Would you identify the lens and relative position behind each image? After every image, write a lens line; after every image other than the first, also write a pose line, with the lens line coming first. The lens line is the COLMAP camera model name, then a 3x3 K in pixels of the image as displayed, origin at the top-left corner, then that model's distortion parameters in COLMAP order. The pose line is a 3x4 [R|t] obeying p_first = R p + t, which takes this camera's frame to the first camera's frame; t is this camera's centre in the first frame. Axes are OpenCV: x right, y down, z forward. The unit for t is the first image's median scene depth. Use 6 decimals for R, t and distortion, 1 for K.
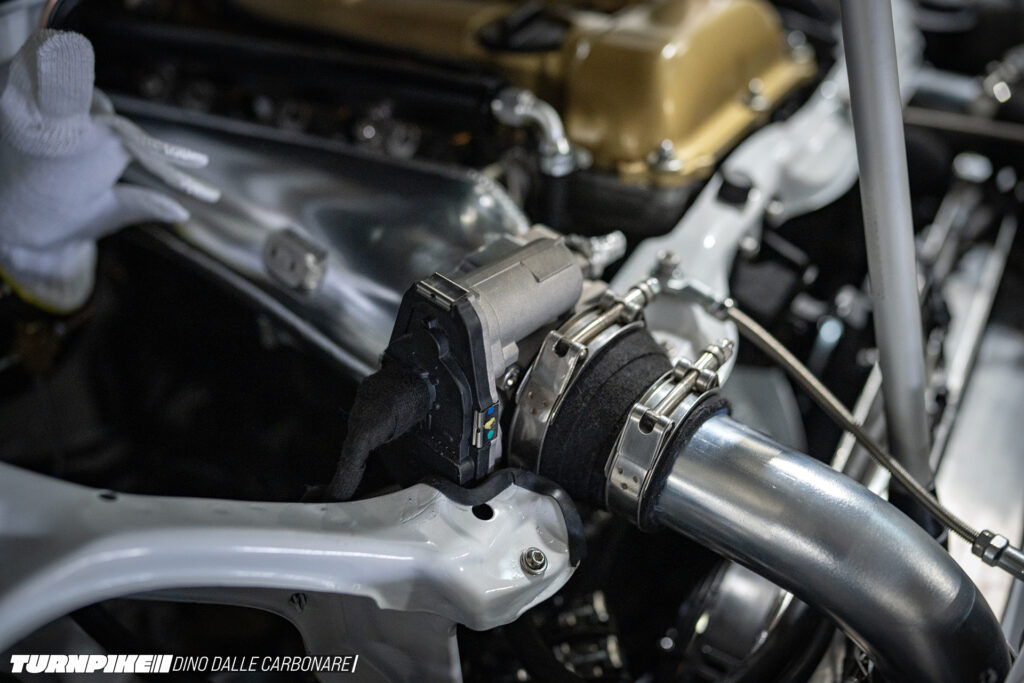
lens RADIAL K [[1065.1, 0, 509.2], [0, 1065.1, 349.6], [0, 0, 1]] dist [-0.096963, 0.000000]
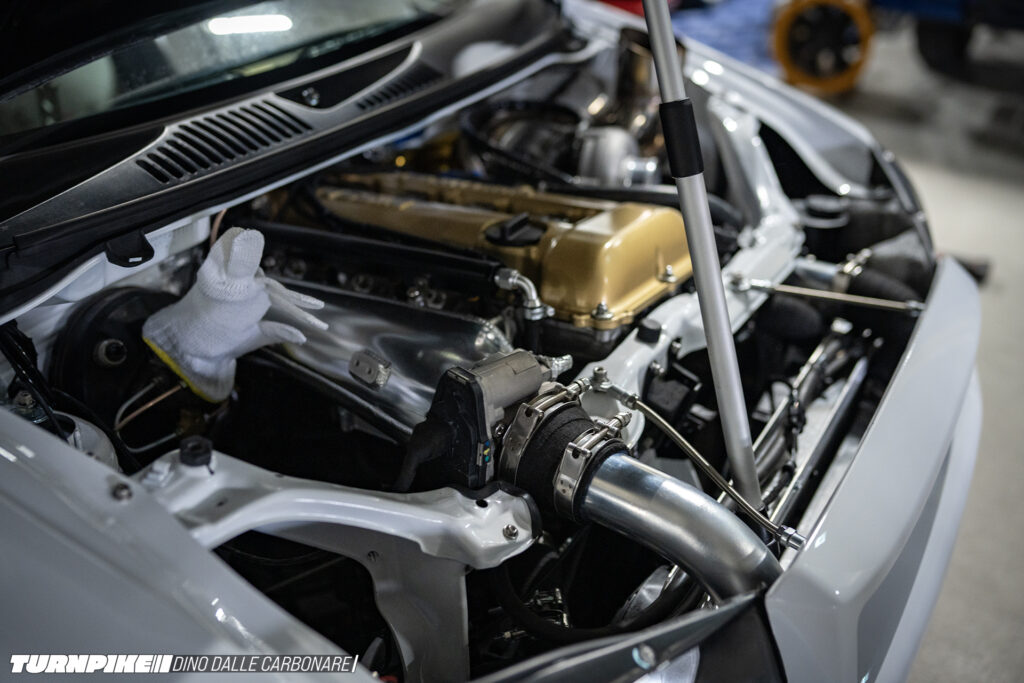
lens RADIAL K [[1065.1, 0, 514.1], [0, 1065.1, 337.3], [0, 0, 1]] dist [-0.096963, 0.000000]
pose [[0.999876, 0.013033, -0.008869, 0.032590], [-0.014414, 0.983659, -0.179463, 0.160889], [0.006385, 0.179569, 0.983725, -0.621630]]
